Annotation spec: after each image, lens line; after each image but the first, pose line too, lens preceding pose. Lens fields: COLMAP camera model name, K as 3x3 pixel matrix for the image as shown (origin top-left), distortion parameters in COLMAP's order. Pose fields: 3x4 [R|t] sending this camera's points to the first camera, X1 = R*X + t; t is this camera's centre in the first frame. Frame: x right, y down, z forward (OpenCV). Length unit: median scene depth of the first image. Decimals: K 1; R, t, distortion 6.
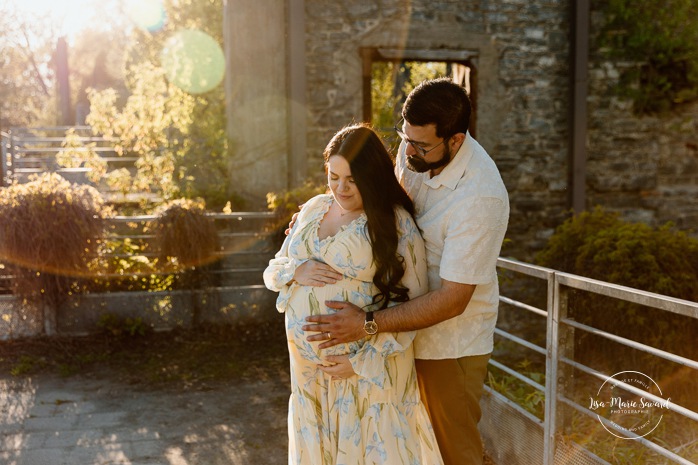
lens RADIAL K [[836.0, 0, 349.0], [0, 836.0, 232.5], [0, 0, 1]] dist [0.007385, 0.004798]
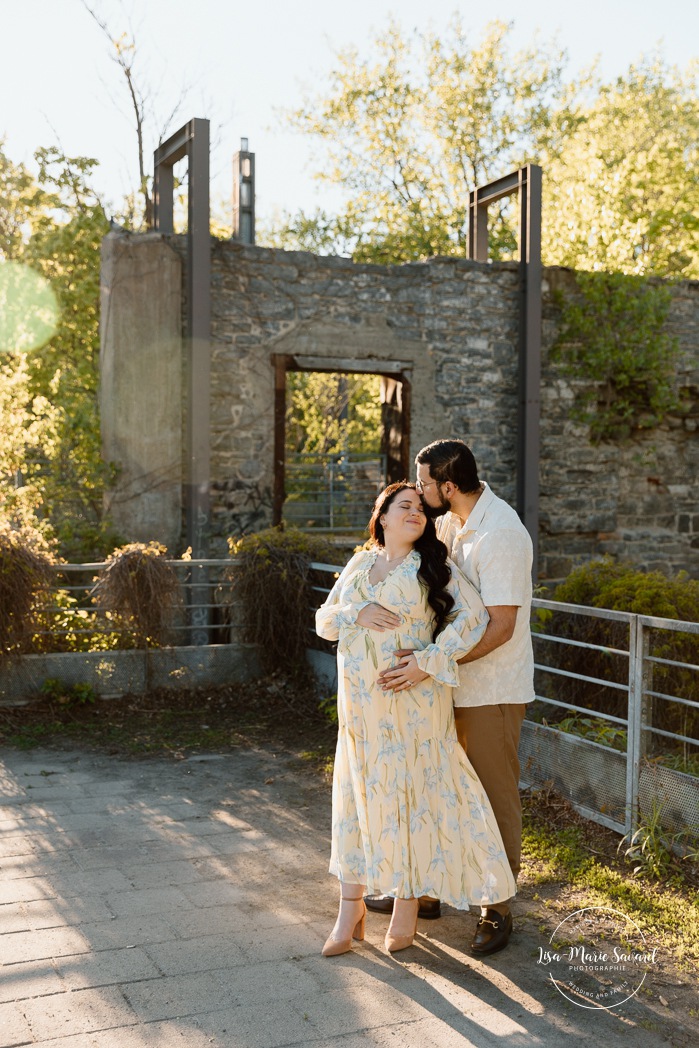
lens RADIAL K [[1175.6, 0, 365.5], [0, 1175.6, 521.6], [0, 0, 1]] dist [-0.001014, 0.001444]
pose [[0.984007, 0.008668, 0.177916, -0.094878], [0.000955, 0.998544, -0.053934, 0.001543], [-0.178125, 0.053241, 0.982567, -0.119019]]
